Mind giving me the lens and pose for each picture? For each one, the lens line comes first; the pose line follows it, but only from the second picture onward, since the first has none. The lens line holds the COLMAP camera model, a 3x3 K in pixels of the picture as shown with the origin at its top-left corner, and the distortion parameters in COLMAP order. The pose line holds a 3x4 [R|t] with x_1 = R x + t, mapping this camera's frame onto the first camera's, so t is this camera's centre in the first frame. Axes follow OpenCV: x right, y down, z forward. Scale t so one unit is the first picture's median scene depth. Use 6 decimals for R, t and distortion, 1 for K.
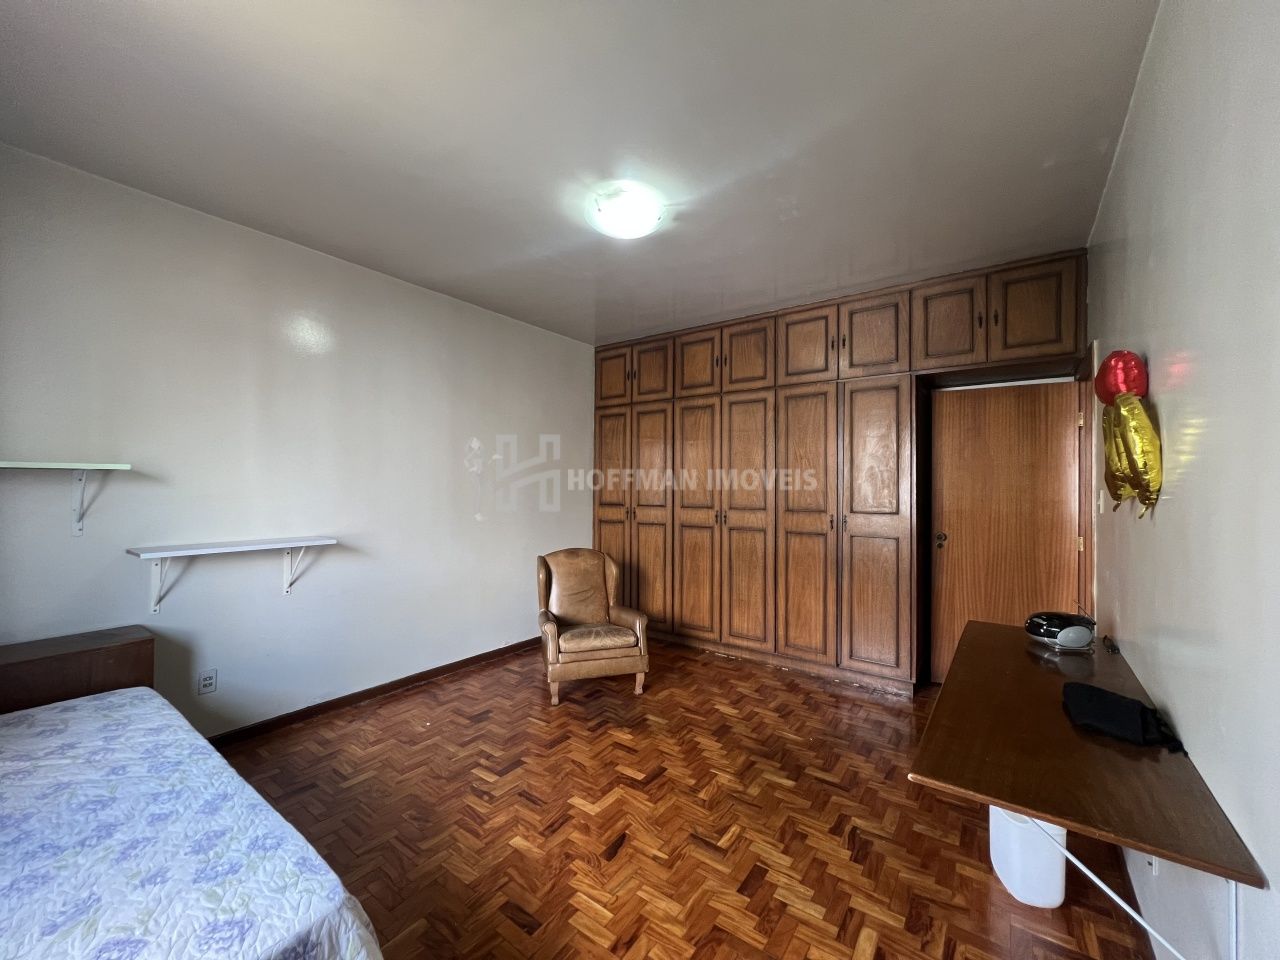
lens RADIAL K [[514.8, 0, 637.7], [0, 514.8, 472.8], [0, 0, 1]] dist [-0.000103, -0.000137]
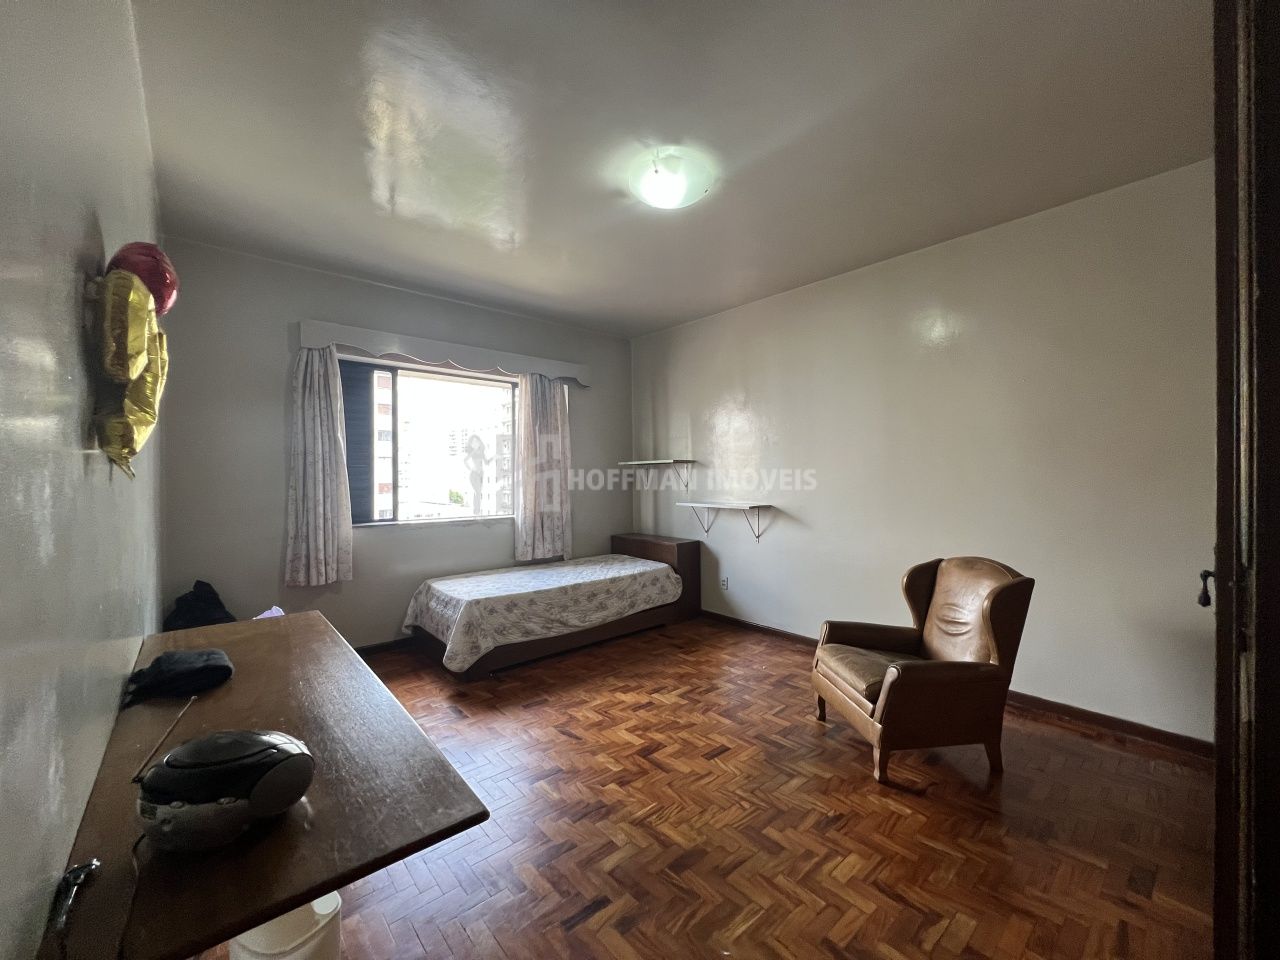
lens RADIAL K [[514.8, 0, 634.6], [0, 514.8, 485.1], [0, 0, 1]] dist [-0.000103, -0.000137]
pose [[-0.228760, 0.008437, -0.973446, 0.889225], [0.024672, 0.999692, 0.002867, 0.069970], [0.973170, -0.023361, -0.228898, 1.105724]]
